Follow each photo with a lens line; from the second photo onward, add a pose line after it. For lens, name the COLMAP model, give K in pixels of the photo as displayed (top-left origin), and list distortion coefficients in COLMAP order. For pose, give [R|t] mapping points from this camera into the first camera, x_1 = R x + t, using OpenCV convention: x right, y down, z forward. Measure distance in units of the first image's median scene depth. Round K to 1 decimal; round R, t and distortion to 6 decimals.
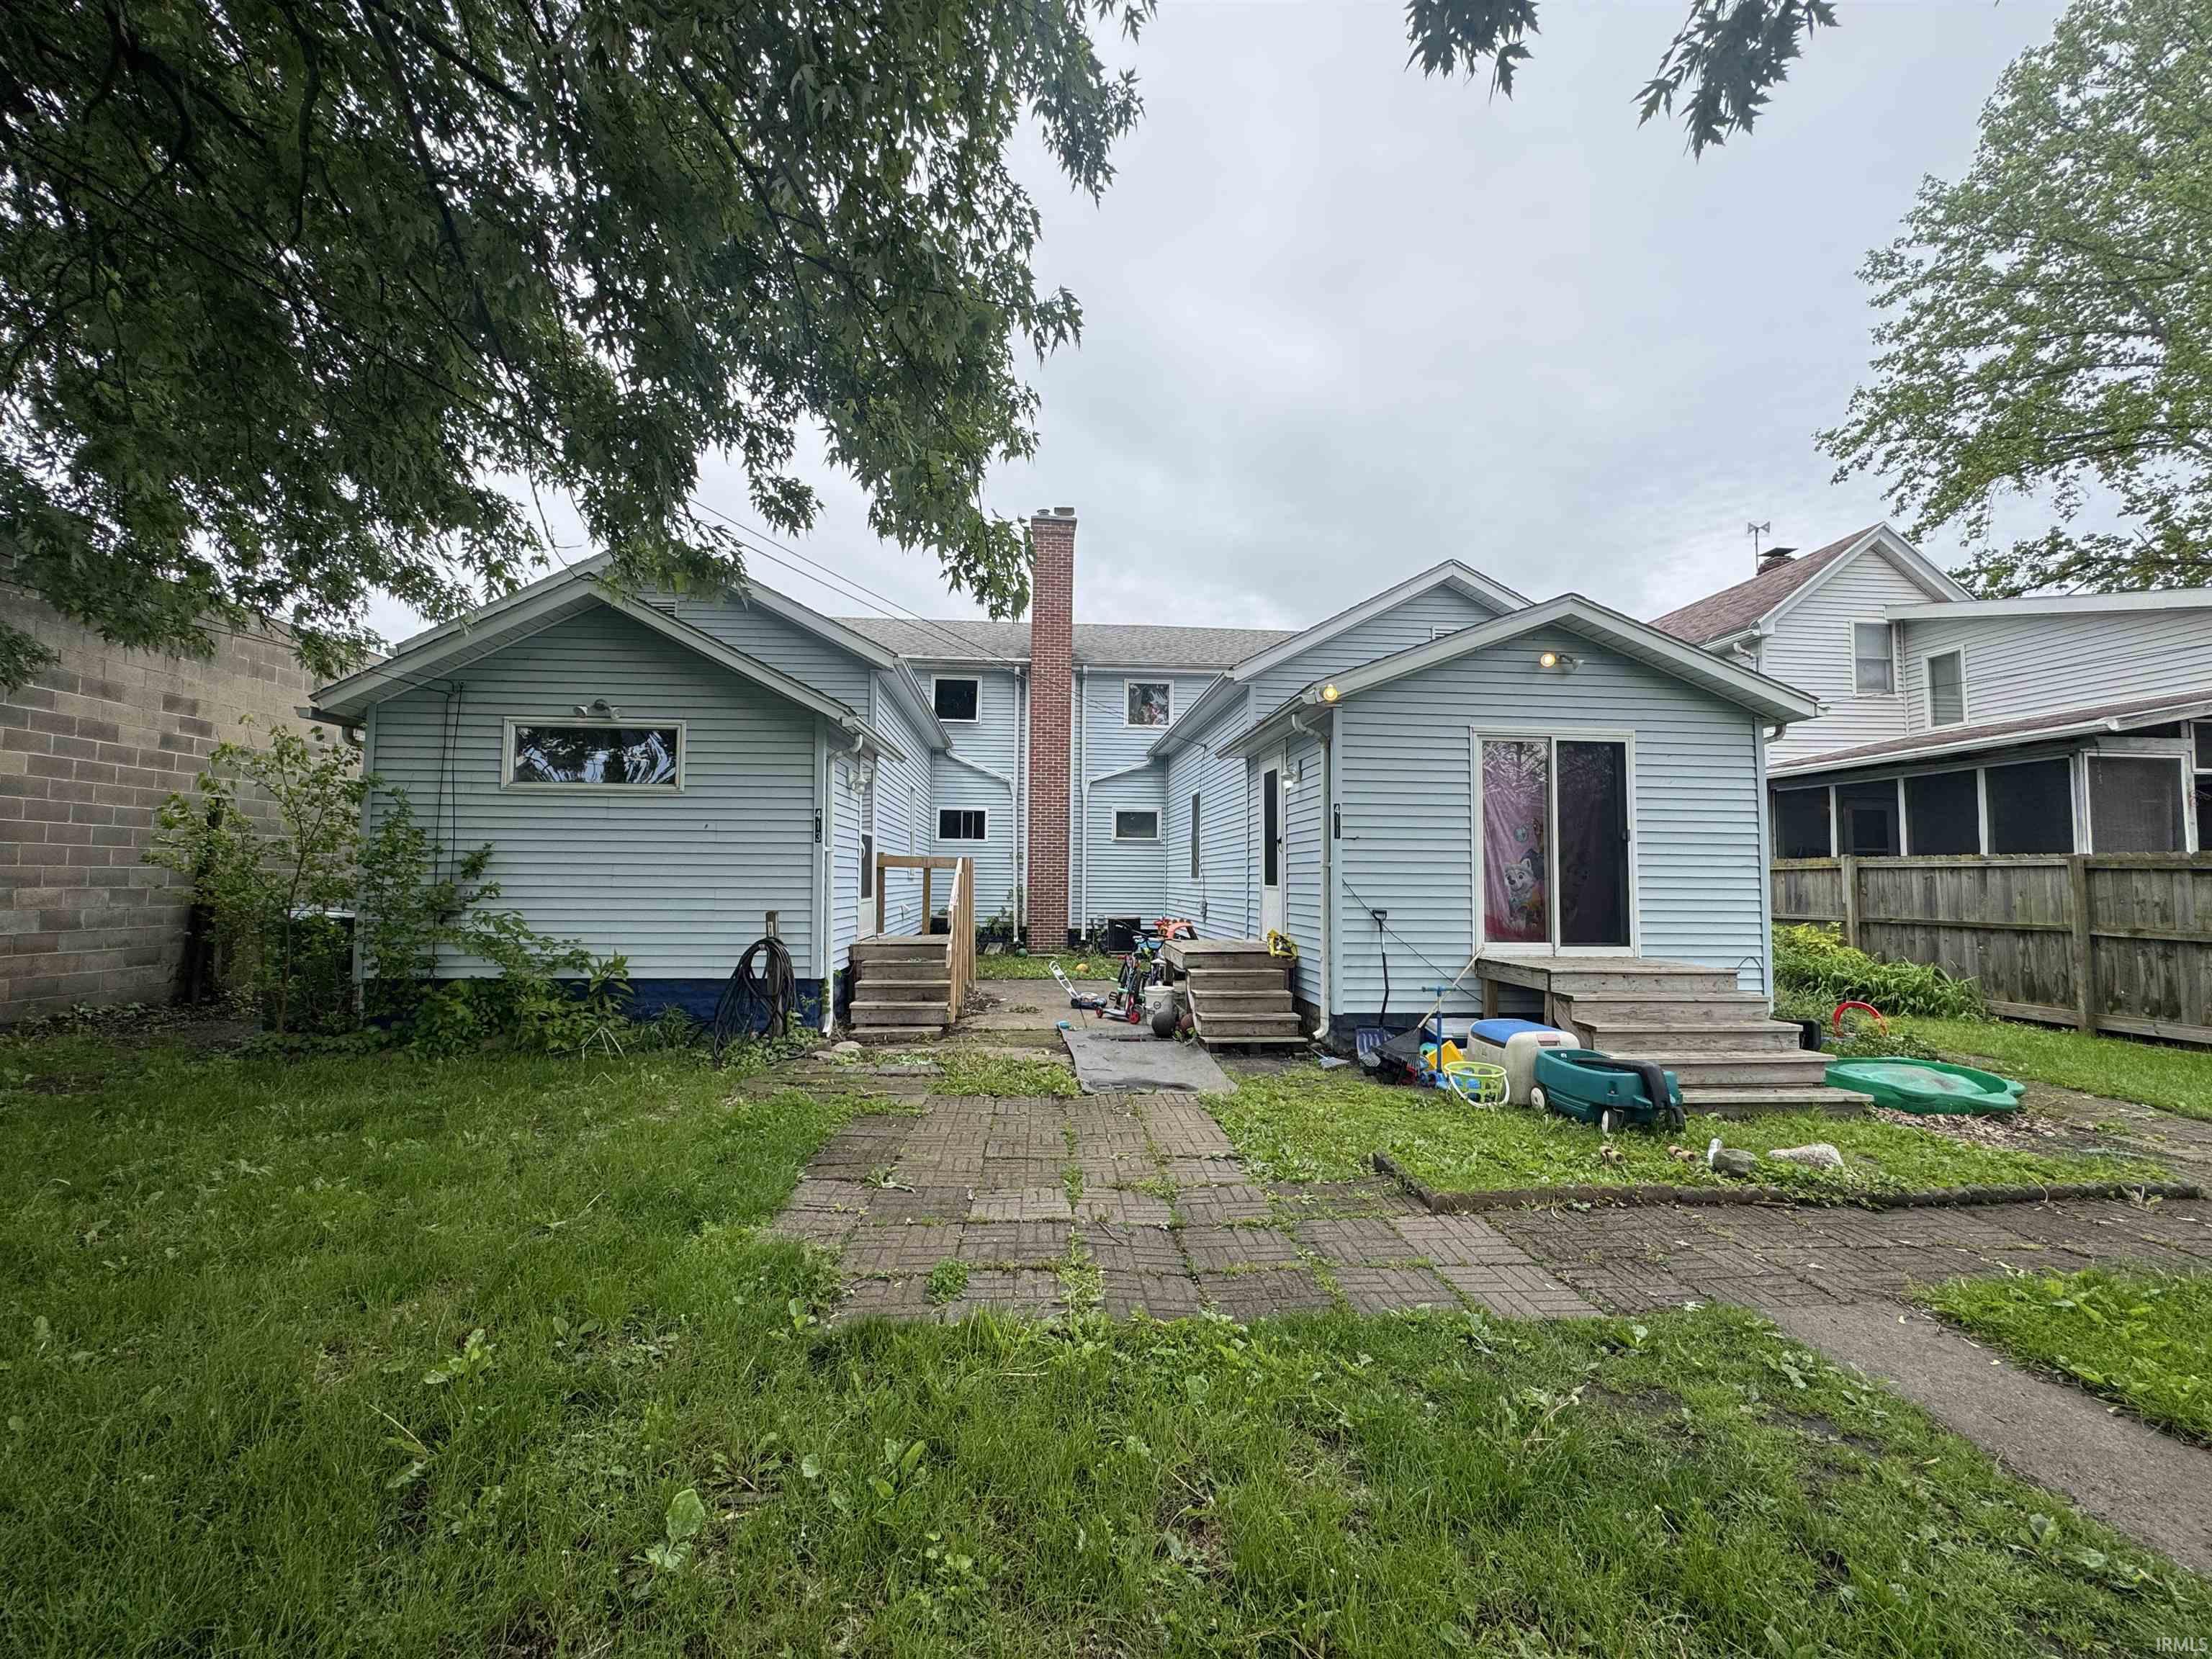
lens RADIAL K [[877.0, 0, 1097.4], [0, 877.0, 829.0], [0, 0, 1]] dist [-0.002829, 0.000246]
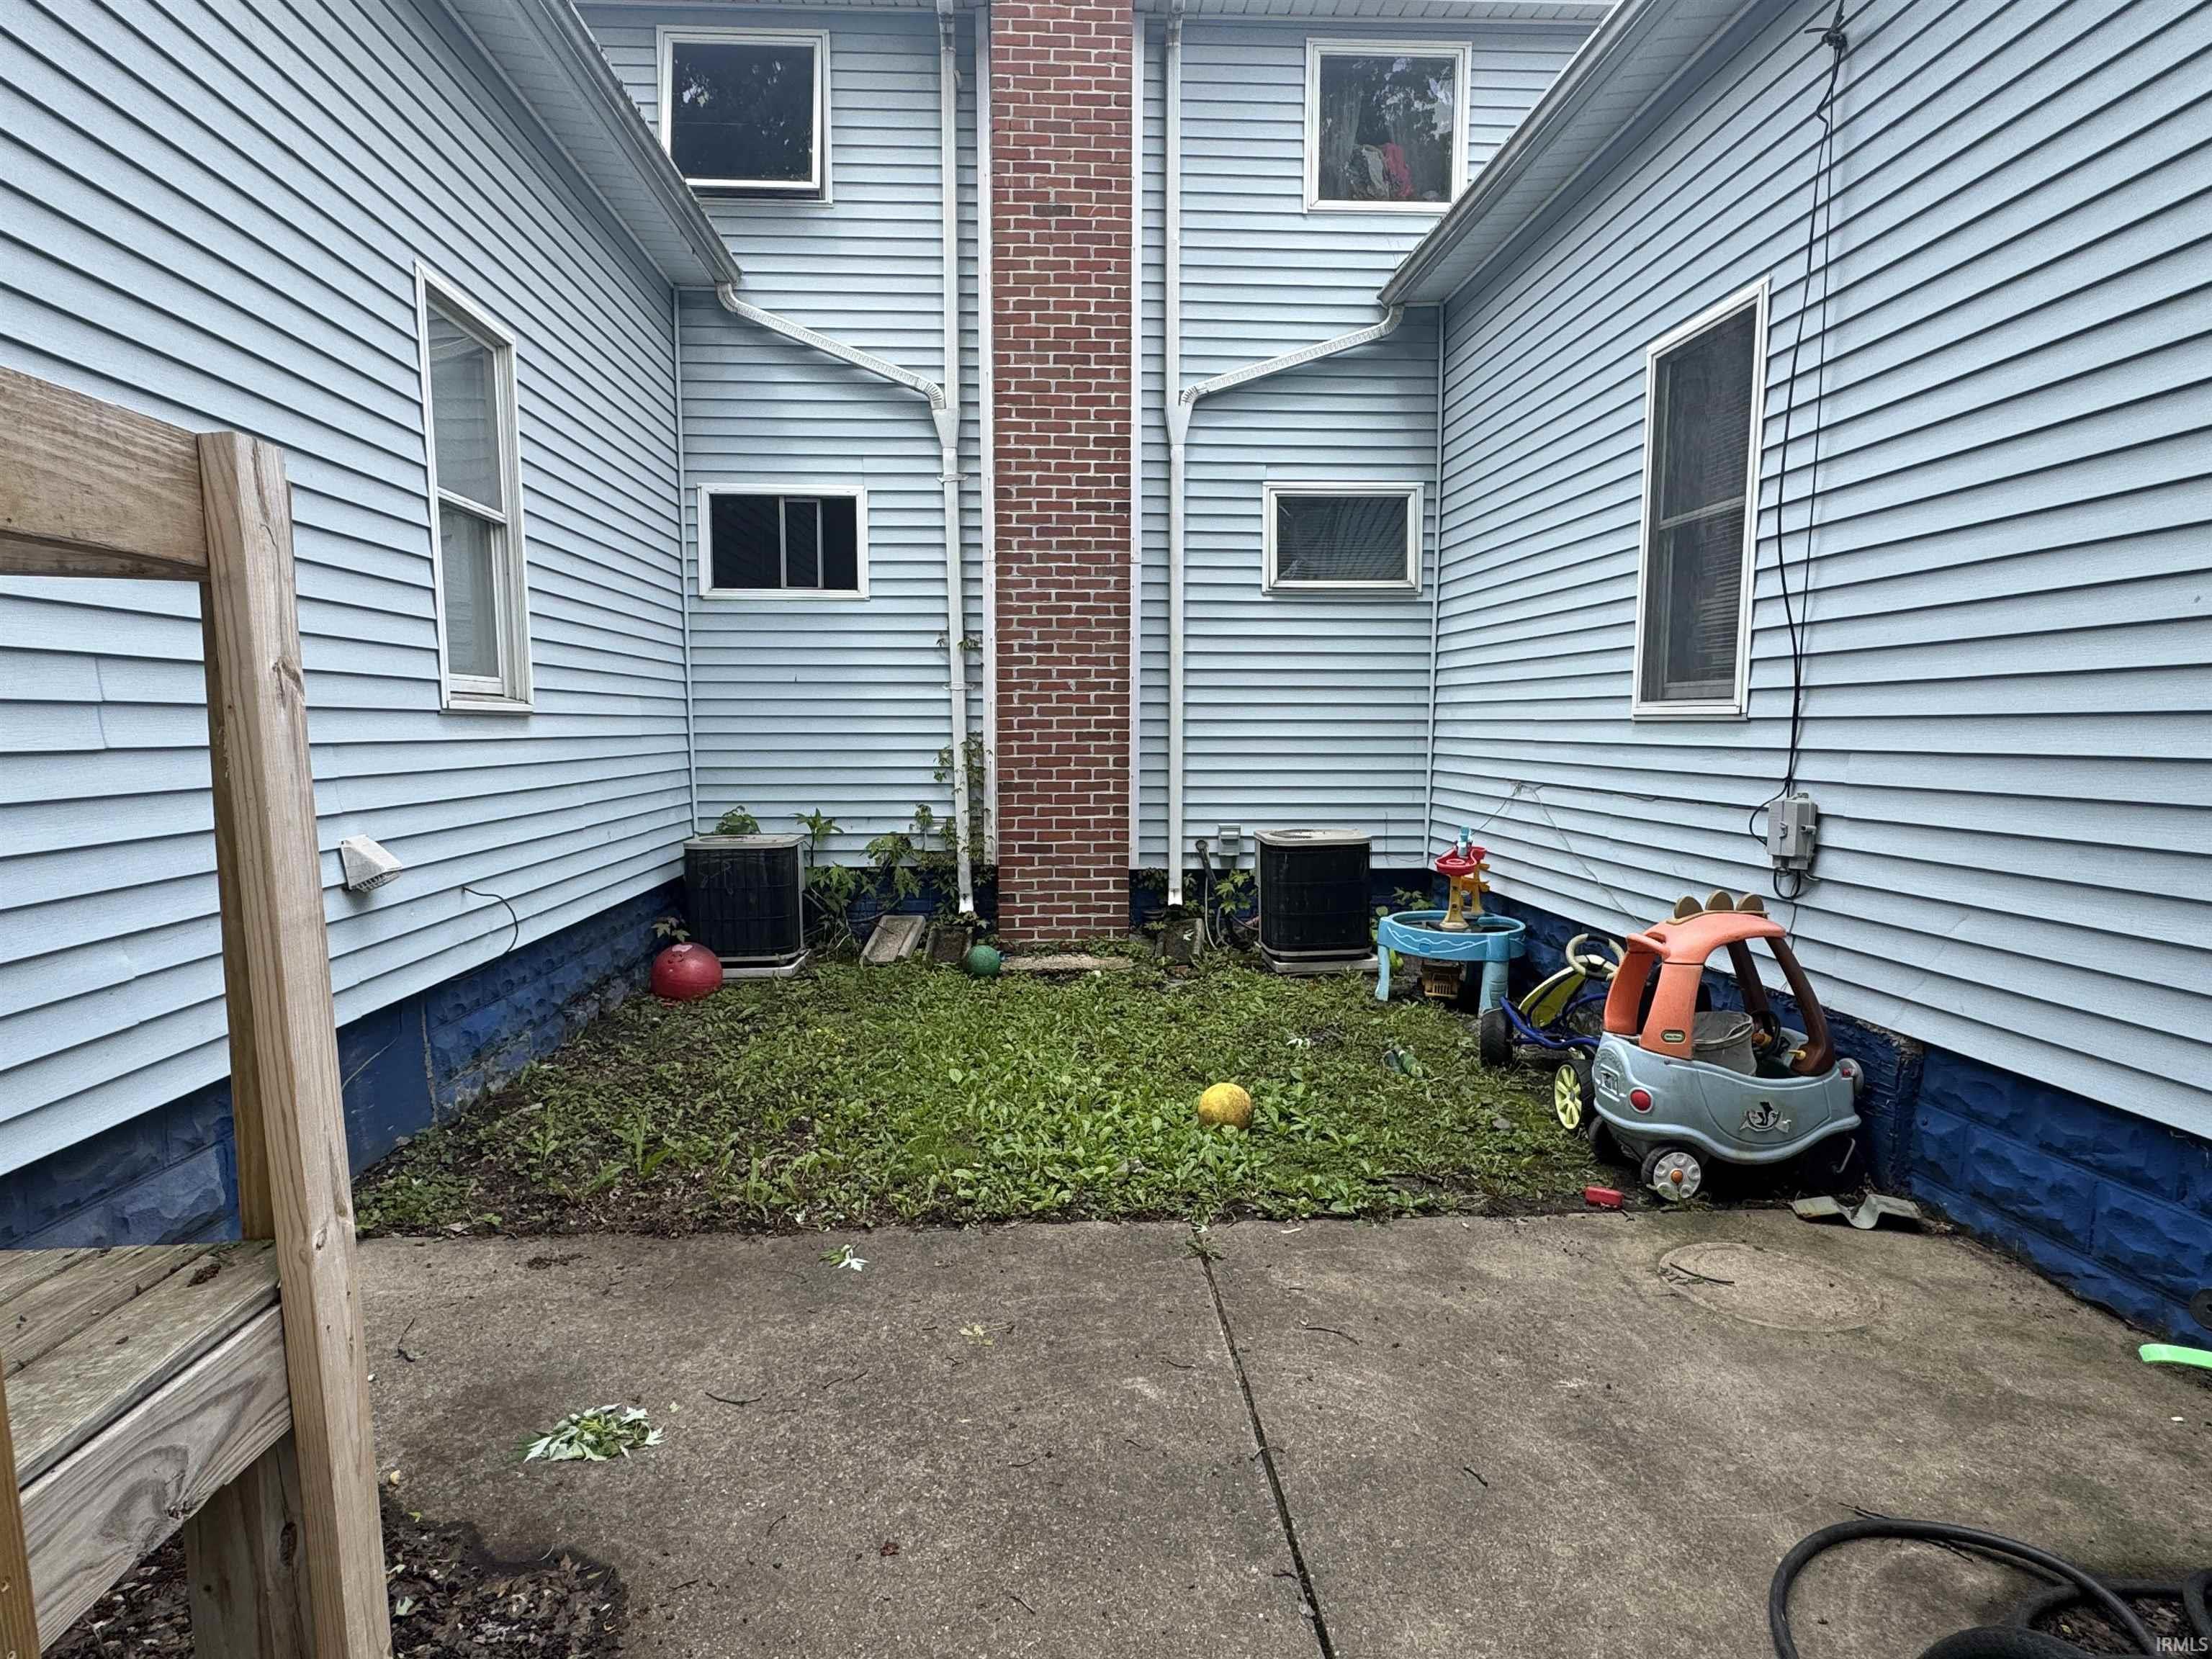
lens RADIAL K [[1209.1, 0, 1107.3], [0, 1209.1, 844.0], [0, 0, 1]] dist [-0.019982, -0.000396]
pose [[0.999855, -0.008646, -0.014666, -0.067614], [0.010835, 0.987623, 0.156472, 0.069282], [0.013132, -0.156608, 0.987574, 1.114698]]
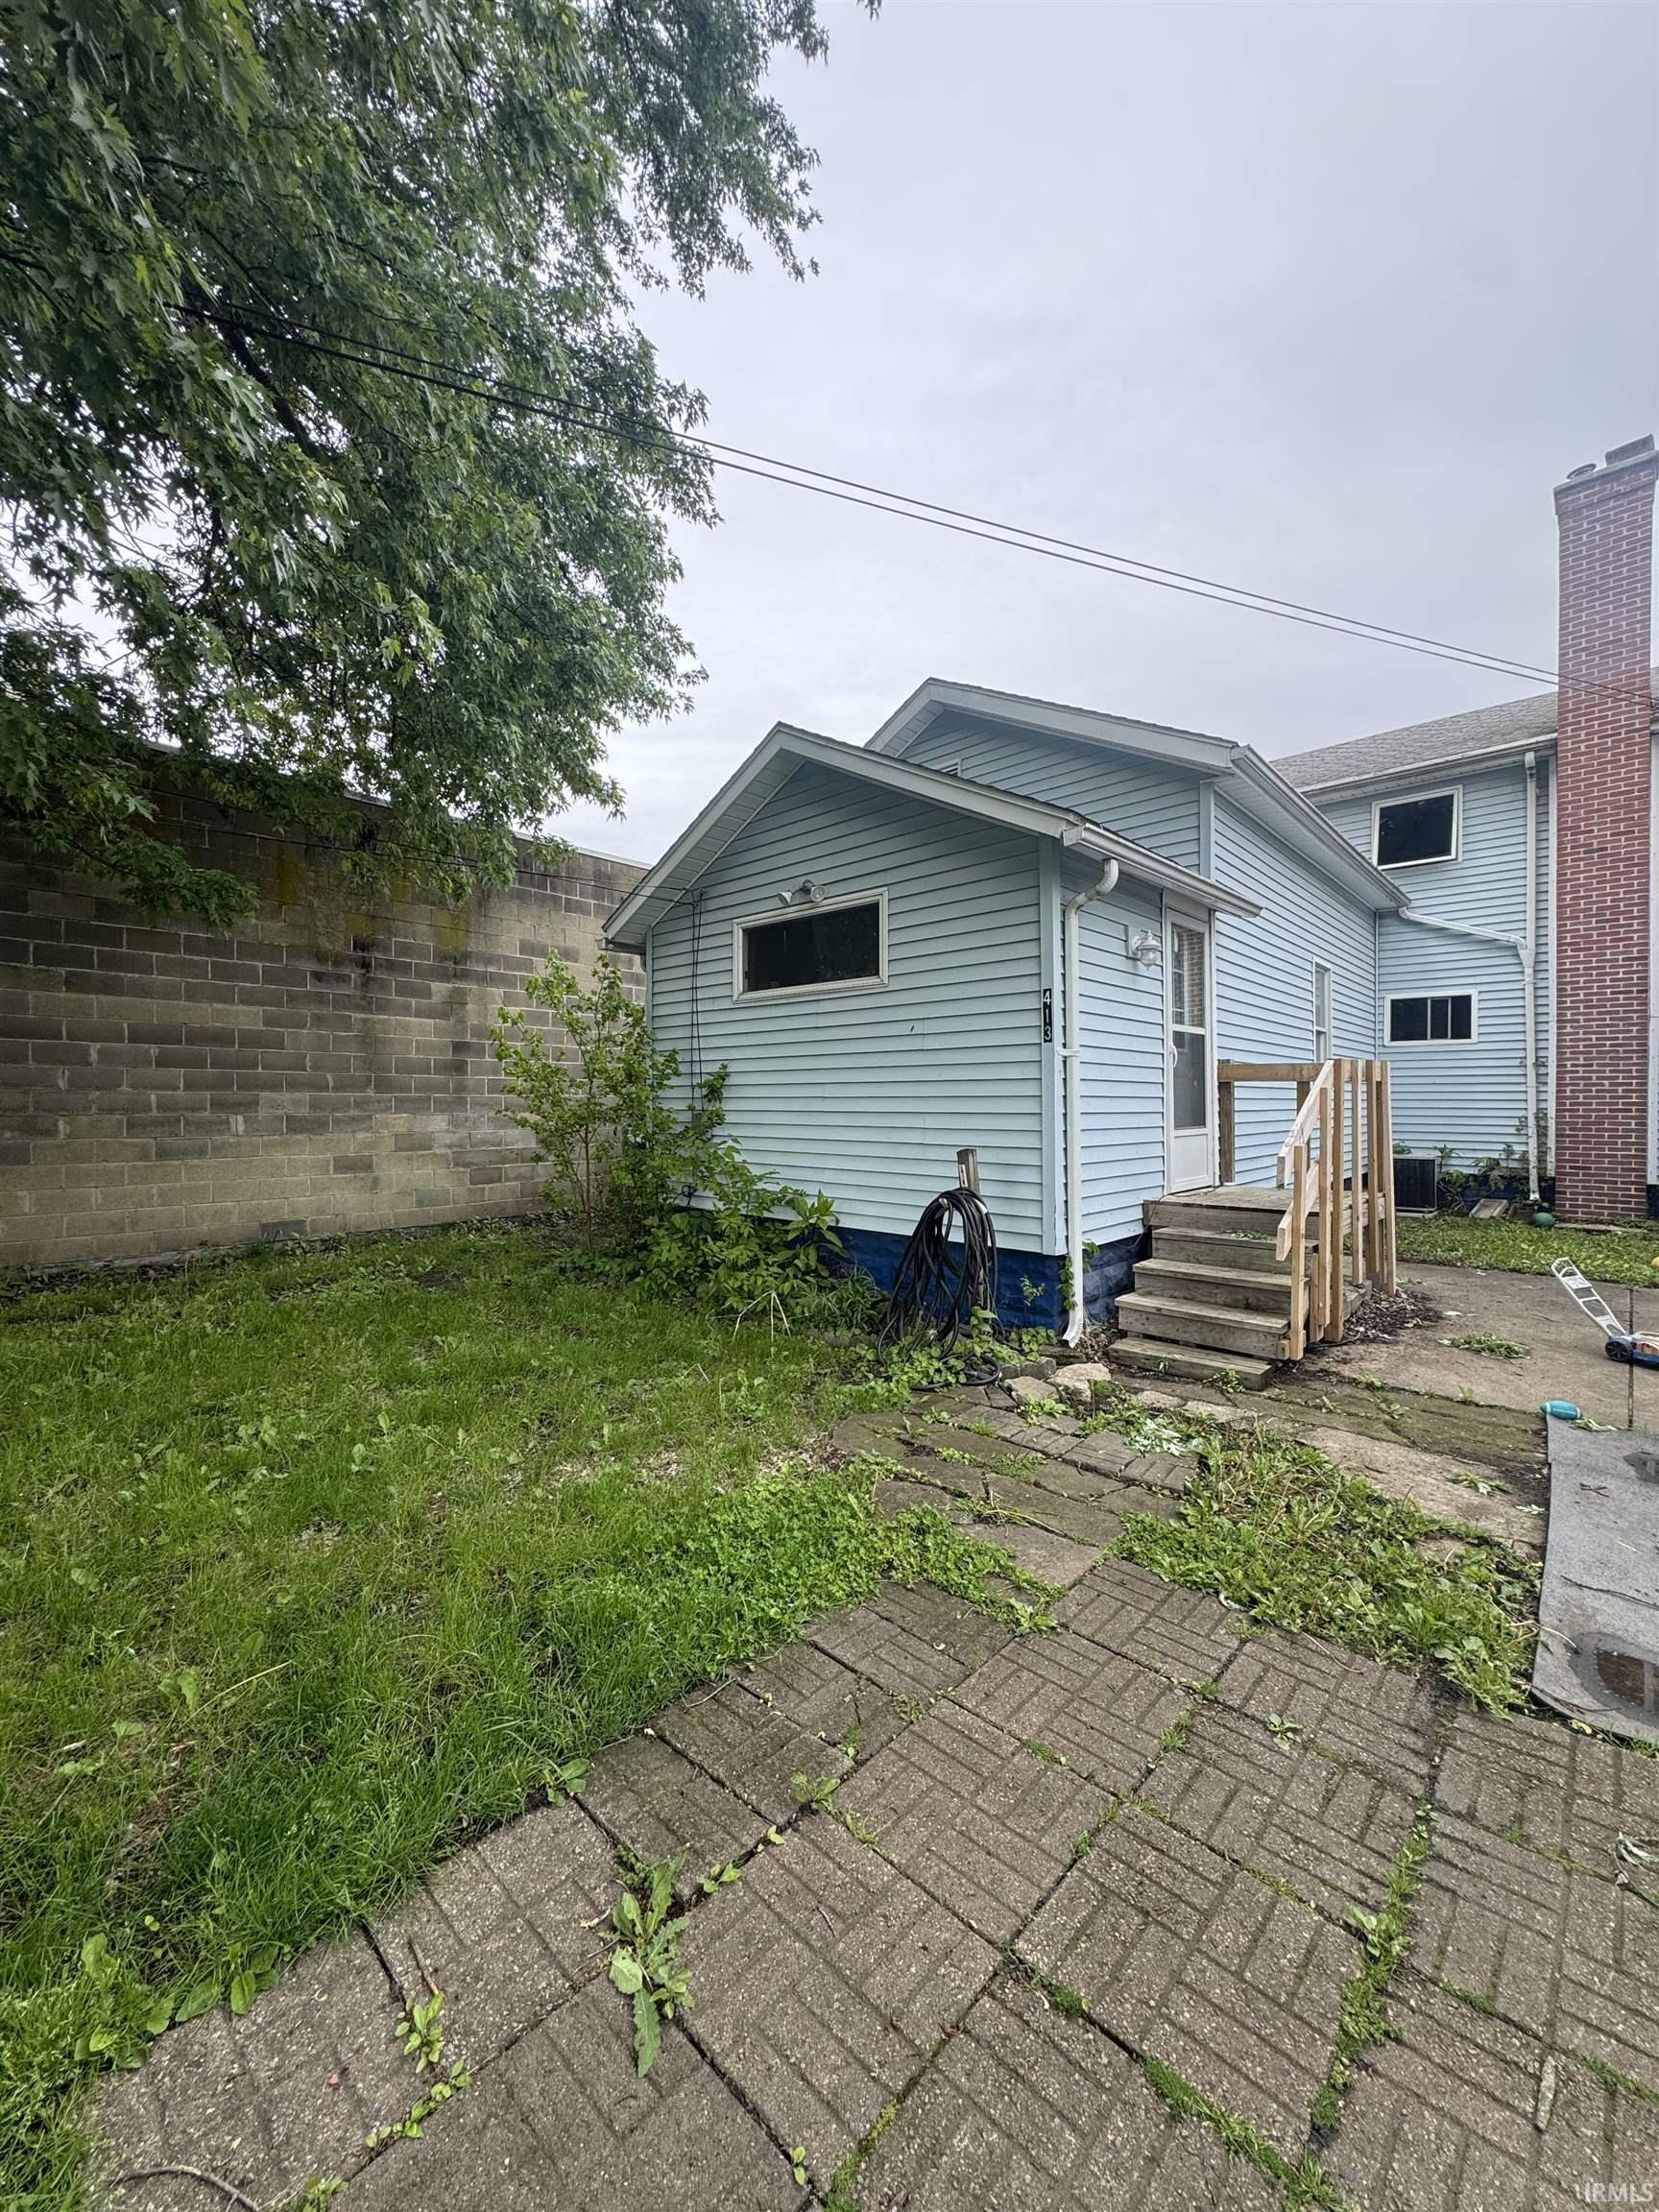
lens RADIAL K [[877.0, 0, 829.0], [0, 877.0, 1105.1], [0, 0, 1]] dist [-0.002829, 0.000246]
pose [[0.685179, -0.004284, -0.728362, 0.034121], [0.046619, 0.998190, 0.037985, 0.027566], [0.726881, -0.059982, 0.684139, 0.418151]]
